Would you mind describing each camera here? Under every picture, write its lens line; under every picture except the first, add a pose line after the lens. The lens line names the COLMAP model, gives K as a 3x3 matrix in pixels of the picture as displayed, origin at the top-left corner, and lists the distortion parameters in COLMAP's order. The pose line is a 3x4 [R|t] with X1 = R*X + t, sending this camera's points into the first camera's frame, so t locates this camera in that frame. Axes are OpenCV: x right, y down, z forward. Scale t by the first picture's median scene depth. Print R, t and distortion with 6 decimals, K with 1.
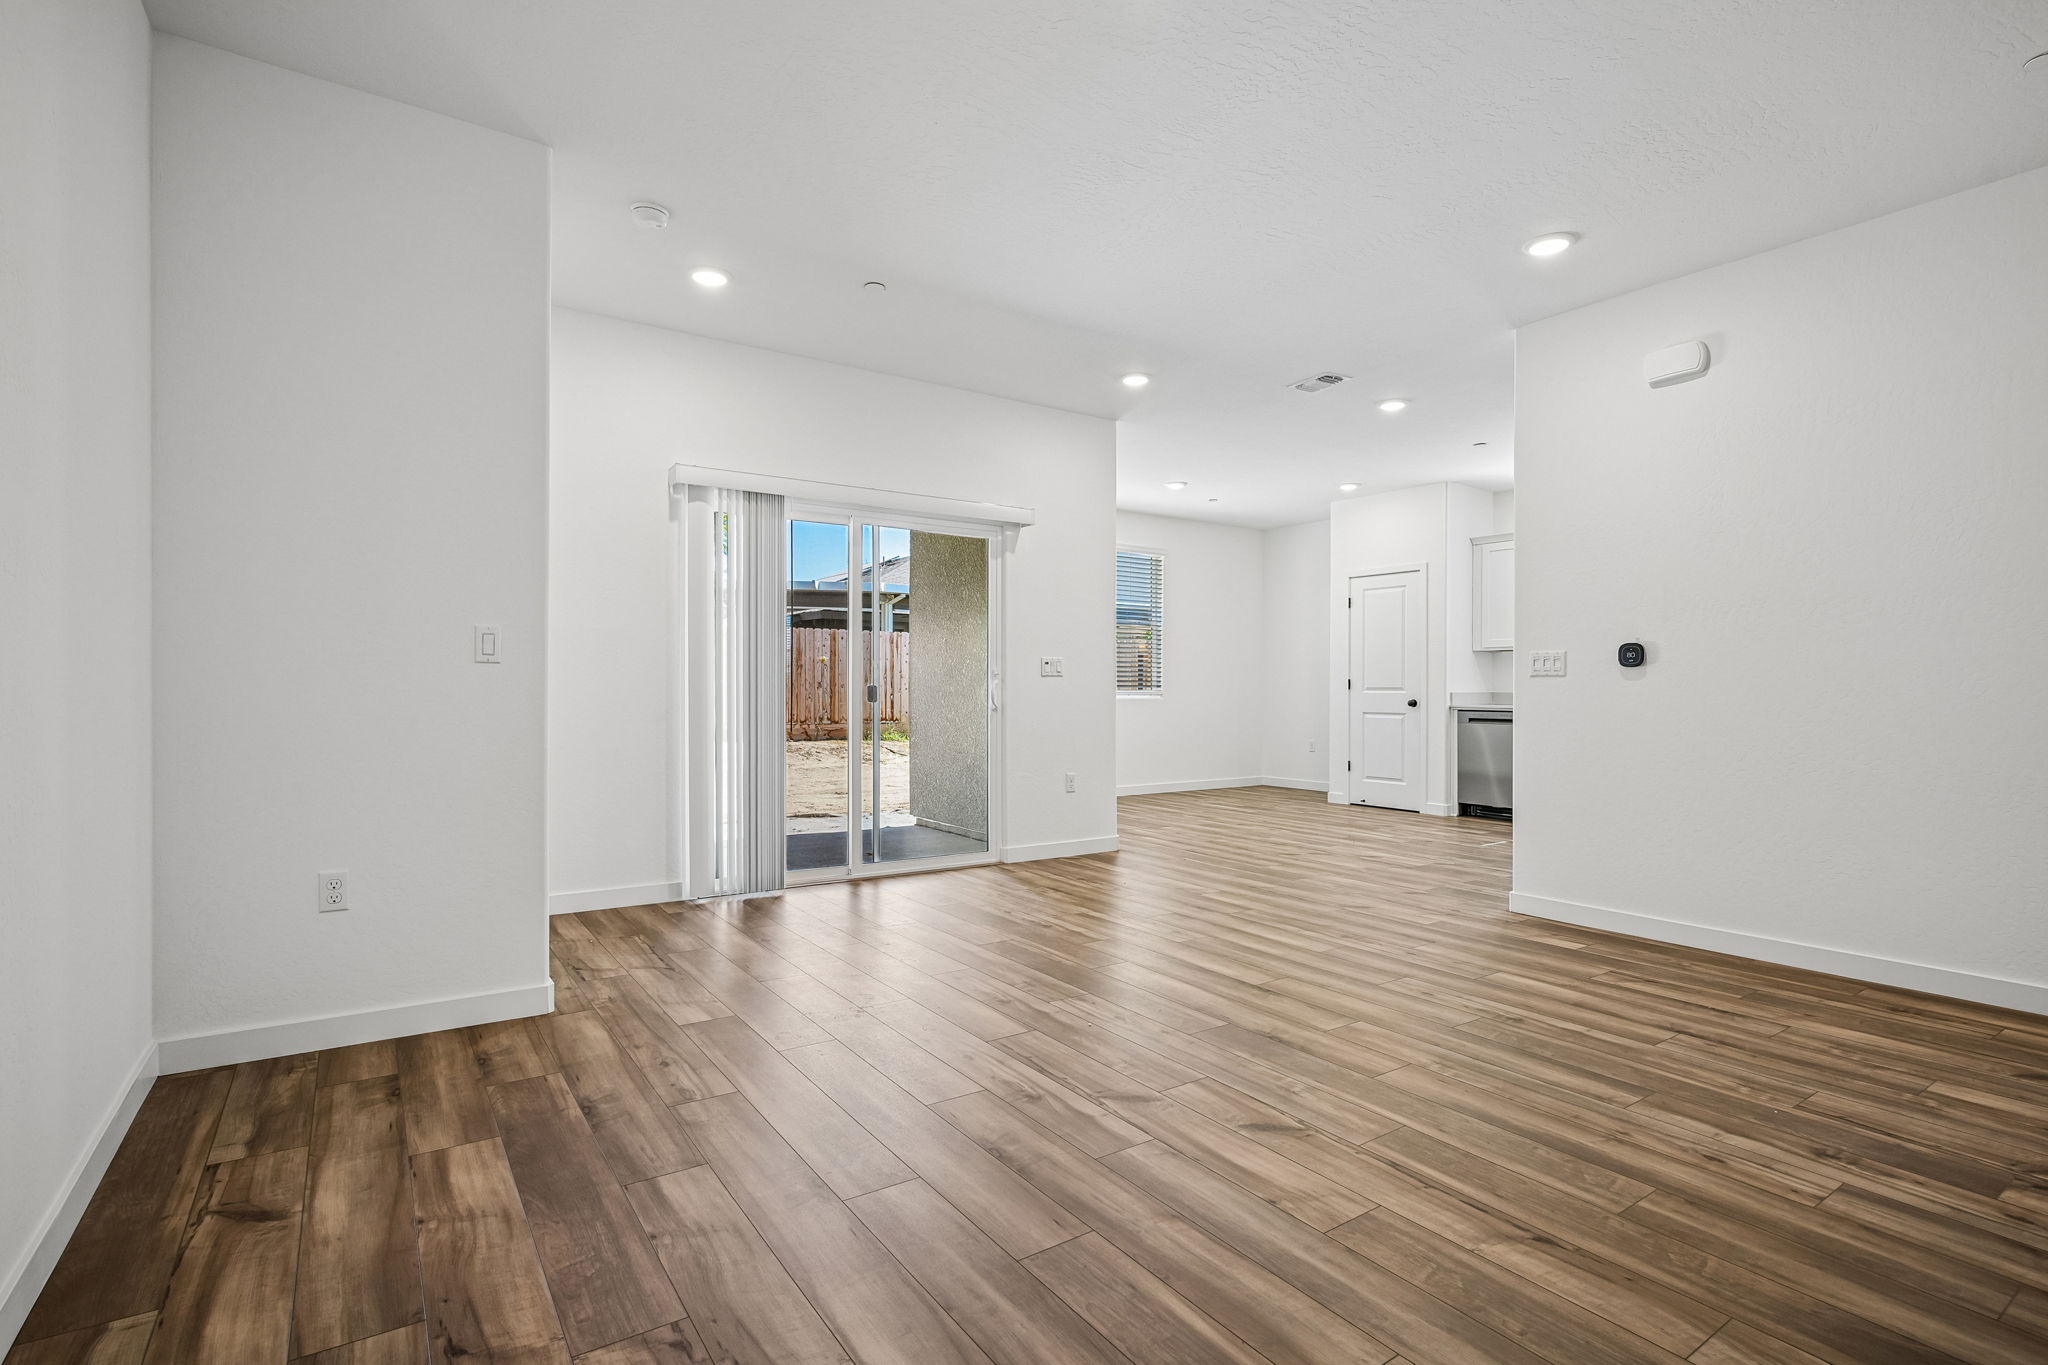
lens RADIAL K [[980.2, 0, 1024.6], [0, 980.2, 671.5], [0, 0, 1]] dist [-0.004294, 0.002380]
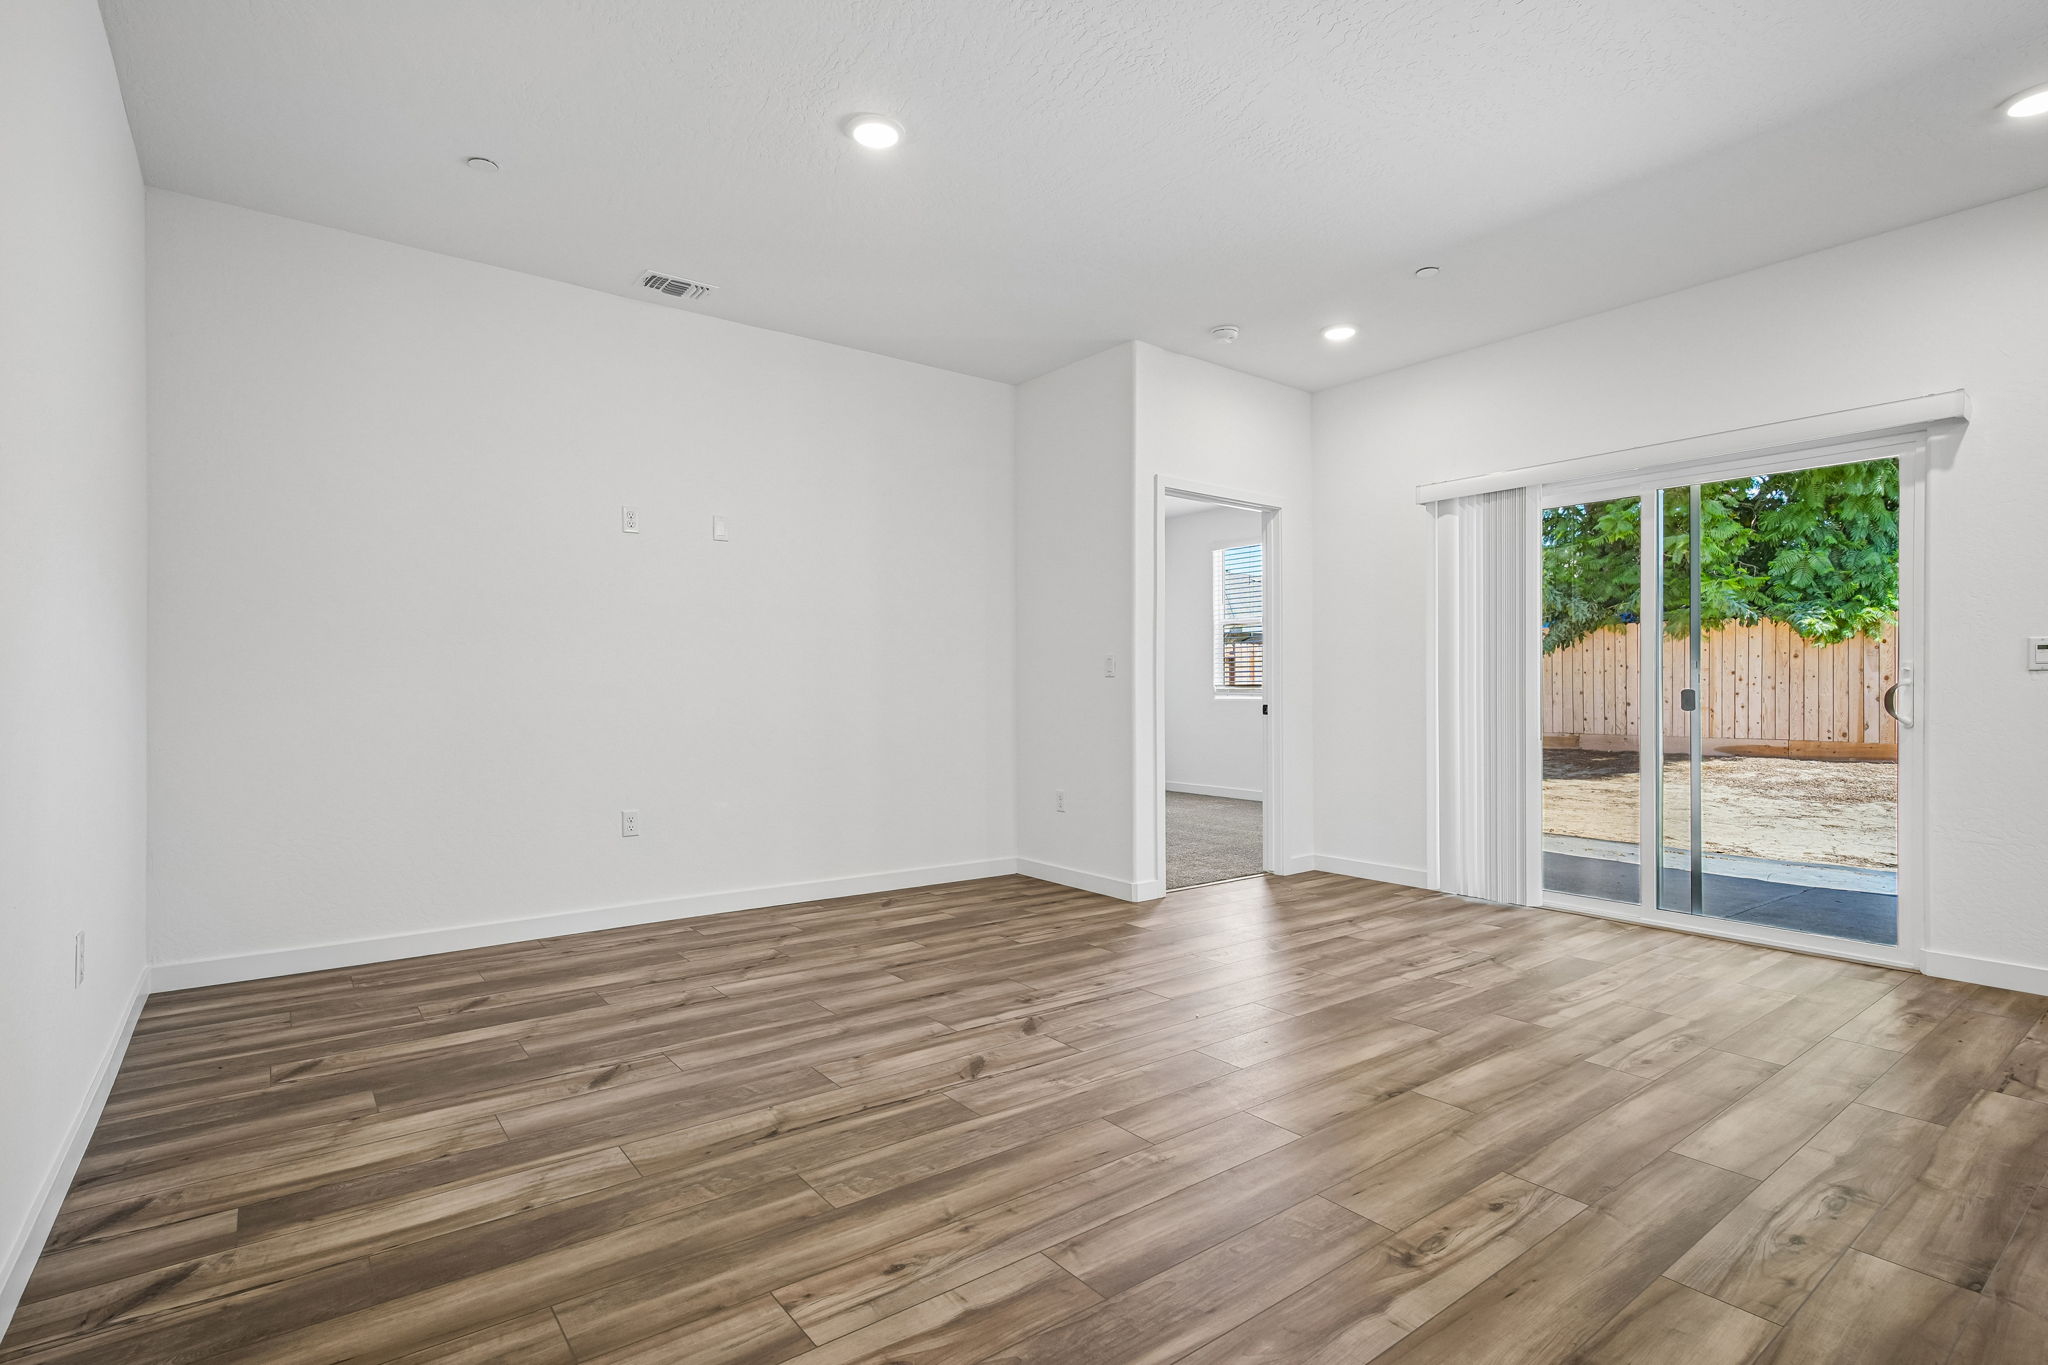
lens RADIAL K [[980.2, 0, 1023.4], [0, 980.2, 699.8], [0, 0, 1]] dist [-0.004294, 0.002380]
pose [[0.056328, 0.000495, -0.998412, 1.272978], [0.010448, 0.999945, 0.001085, 0.033673], [0.998358, -0.010493, 0.056319, 0.904604]]
